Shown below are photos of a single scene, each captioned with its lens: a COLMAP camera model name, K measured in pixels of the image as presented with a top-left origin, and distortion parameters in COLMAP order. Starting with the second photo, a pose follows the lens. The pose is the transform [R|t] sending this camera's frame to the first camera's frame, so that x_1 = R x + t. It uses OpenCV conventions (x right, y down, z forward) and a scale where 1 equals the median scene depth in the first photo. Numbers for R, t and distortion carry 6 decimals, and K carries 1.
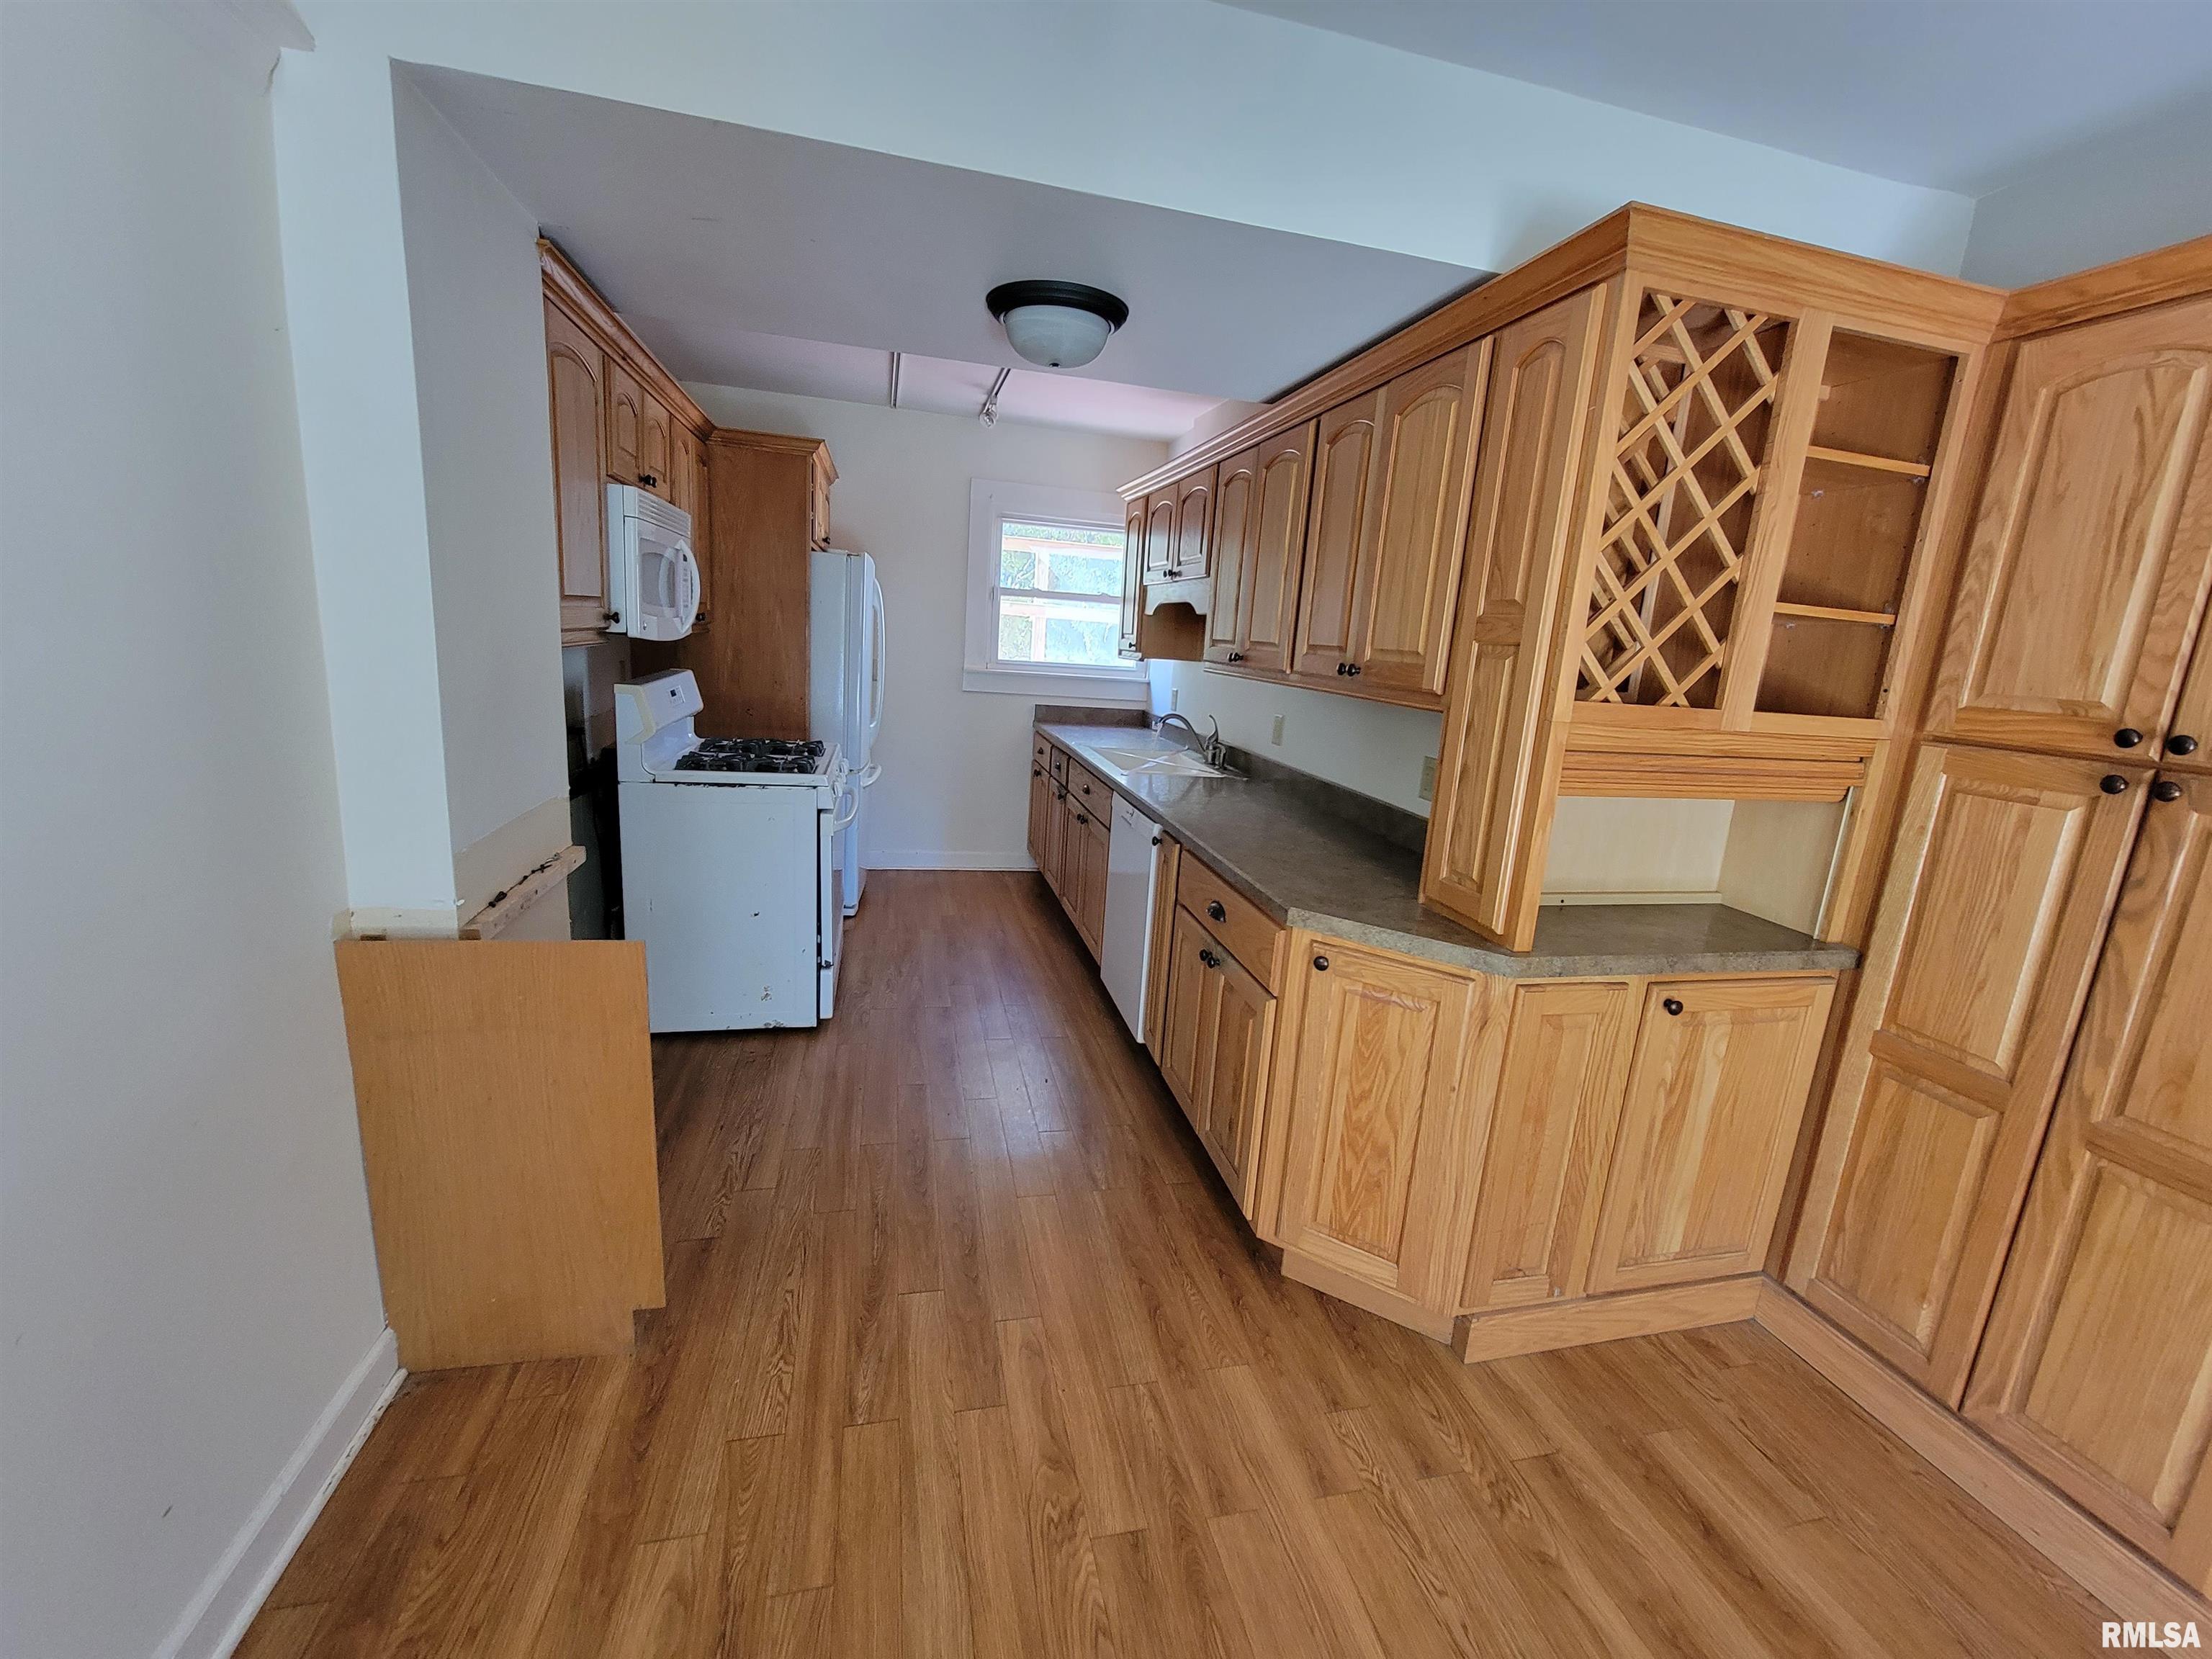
lens RADIAL K [[895.2, 0, 1112.8], [0, 895.2, 824.5], [0, 0, 1]] dist [-0.004056, -0.000073]
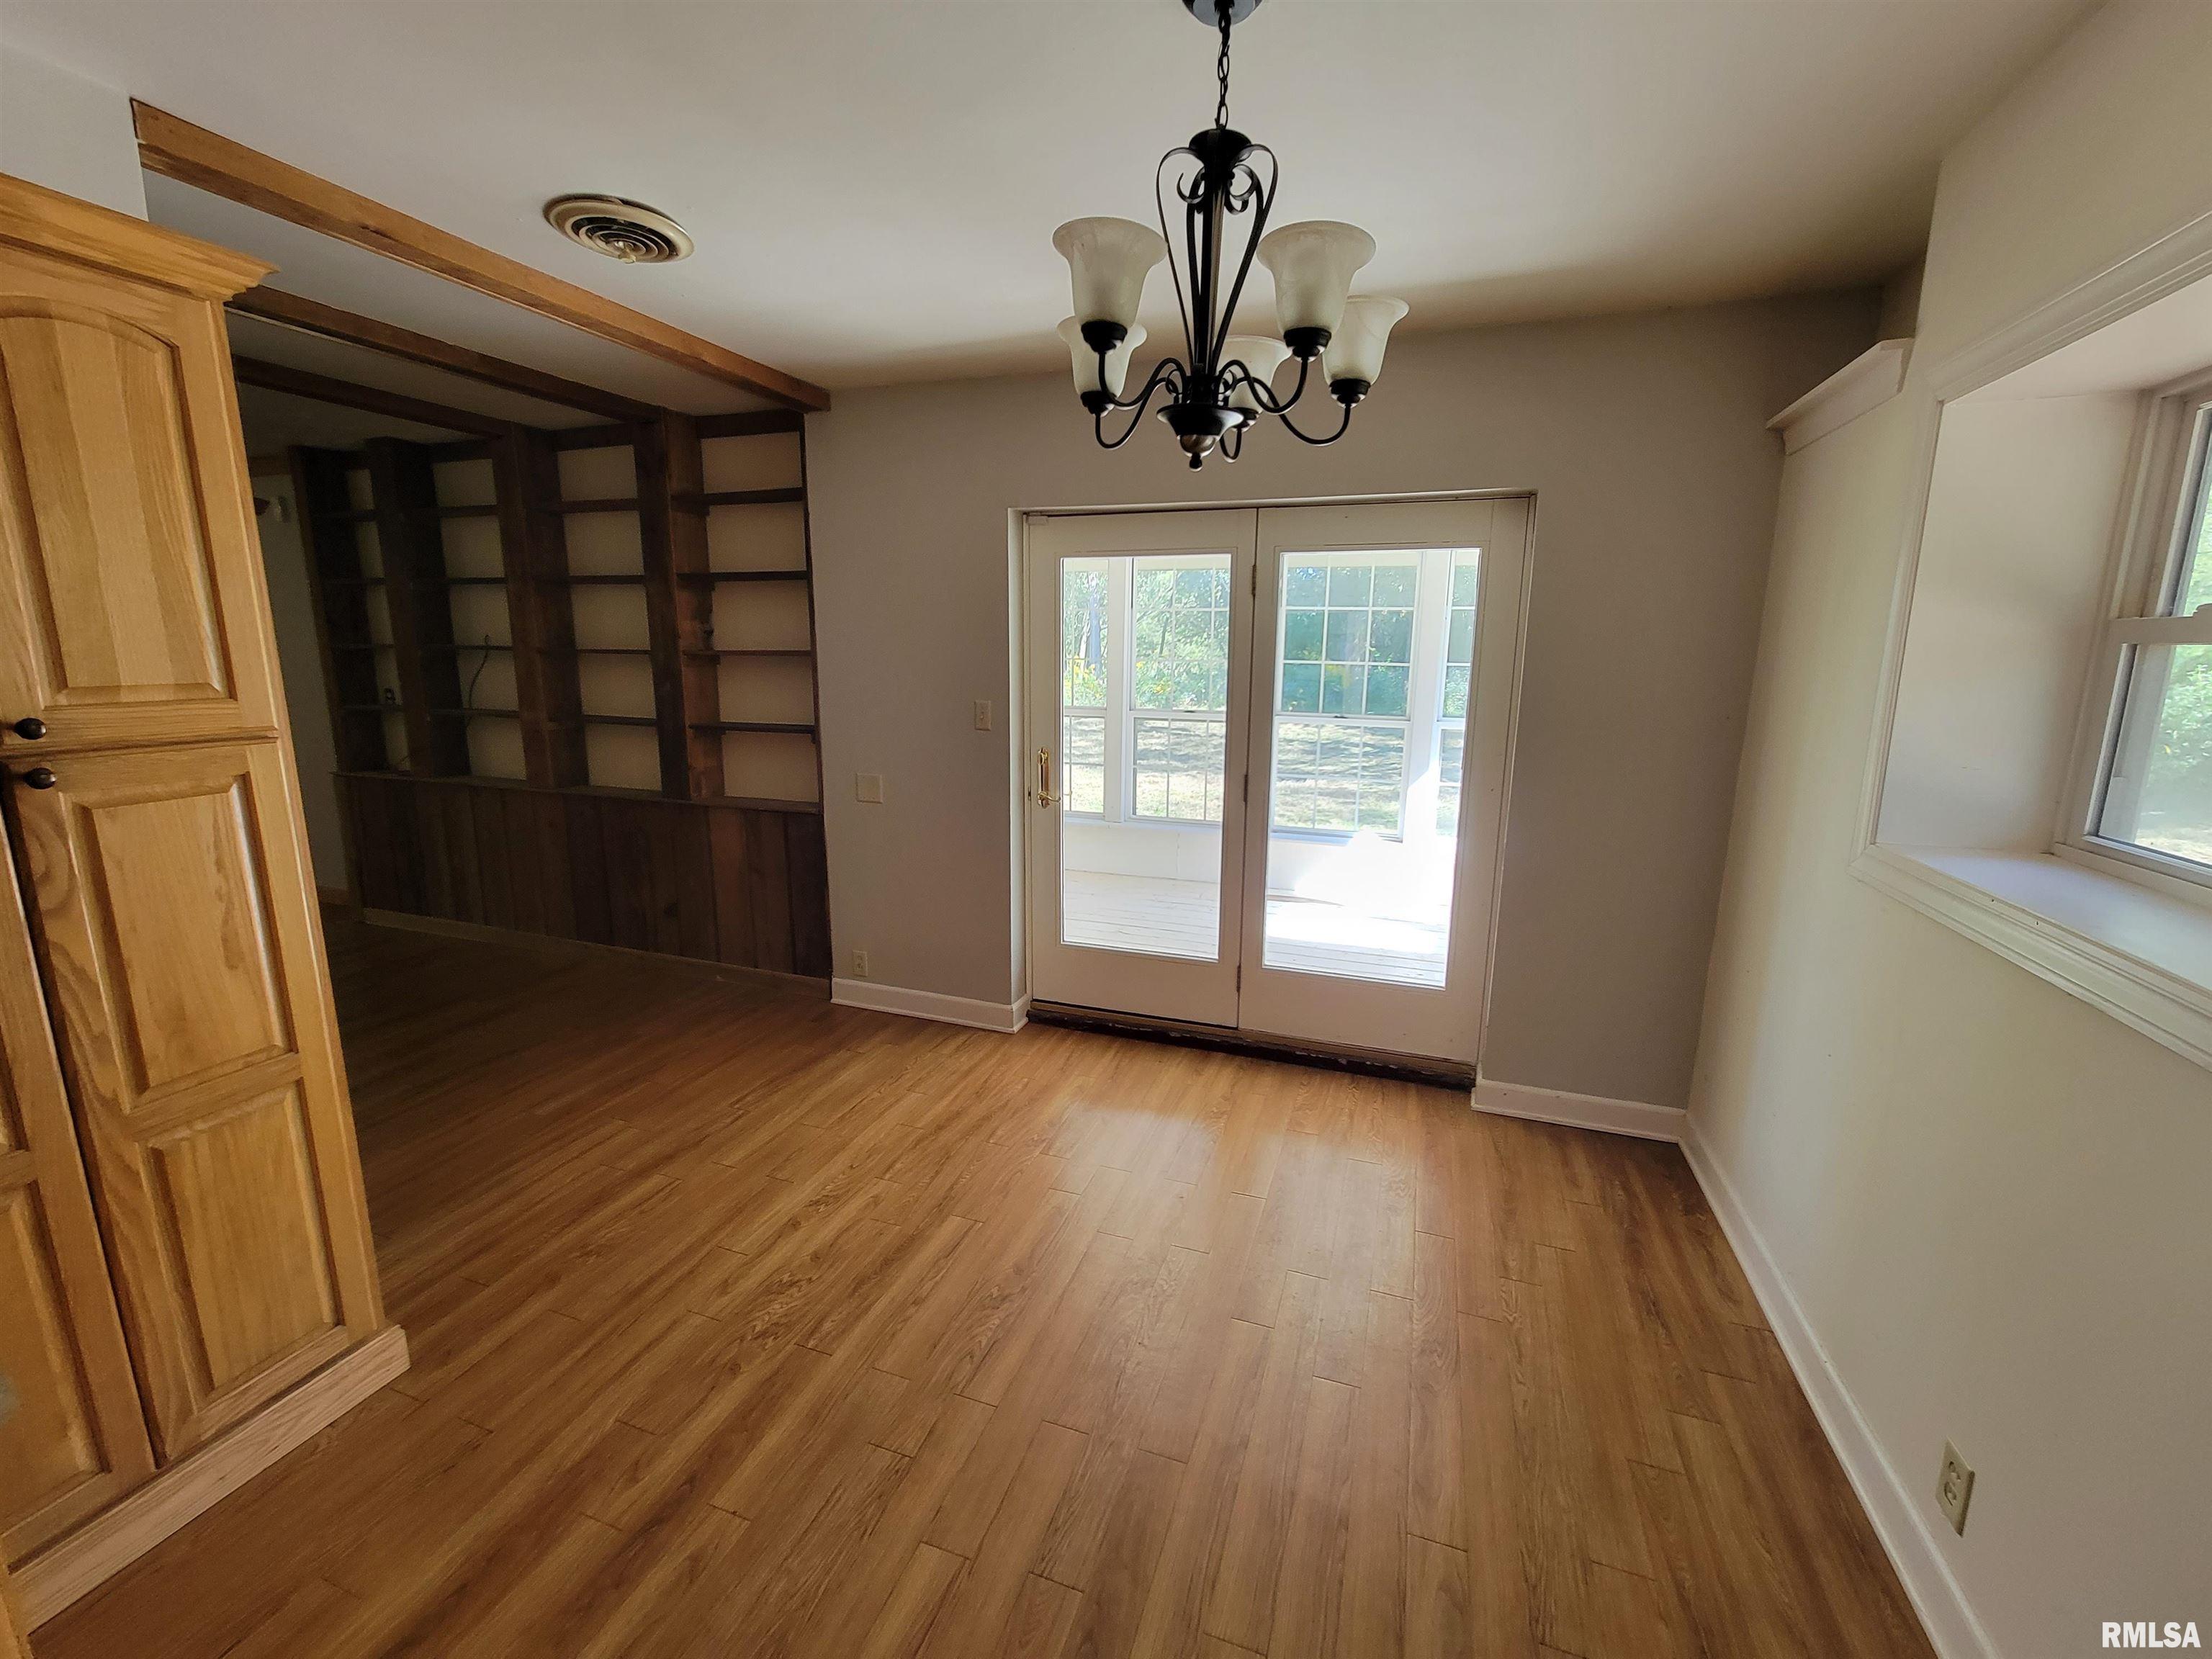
lens RADIAL K [[895.2, 0, 1112.8], [0, 895.2, 824.5], [0, 0, 1]] dist [-0.004056, -0.000073]
pose [[-0.834370, -0.177387, 0.521881, -0.252513], [0.043897, 0.922411, 0.383707, -0.288526], [-0.549453, 0.343063, -0.761846, 1.056021]]
